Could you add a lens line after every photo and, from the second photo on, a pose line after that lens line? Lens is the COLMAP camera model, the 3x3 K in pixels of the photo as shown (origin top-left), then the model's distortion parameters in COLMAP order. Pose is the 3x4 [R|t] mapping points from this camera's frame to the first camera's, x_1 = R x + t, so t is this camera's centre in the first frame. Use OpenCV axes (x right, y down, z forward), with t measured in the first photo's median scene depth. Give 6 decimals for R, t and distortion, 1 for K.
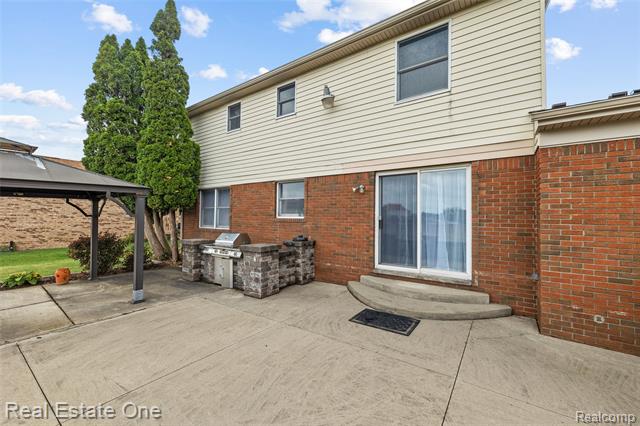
lens RADIAL K [[264.1, 0, 320.0], [0, 264.1, 213.0], [0, 0, 1]] dist [-0.000661, -0.000147]
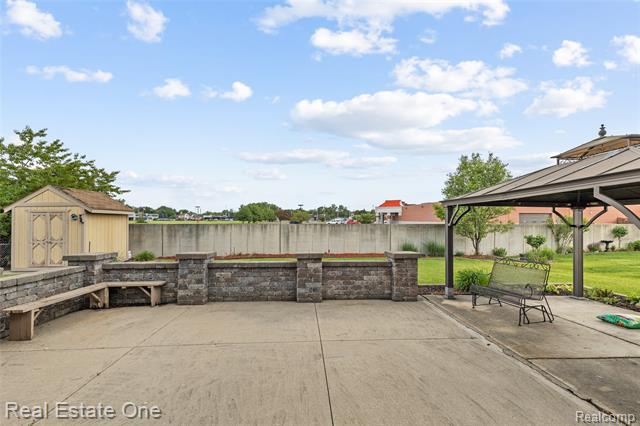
lens RADIAL K [[249.1, 0, 321.9], [0, 249.1, 224.1], [0, 0, 1]] dist [-0.000507, -0.000081]
pose [[-0.745058, -0.003927, -0.666988, 0.079999], [-0.002786, 0.999992, -0.002776, 0.000933], [0.666994, -0.000210, -0.745063, 1.189890]]
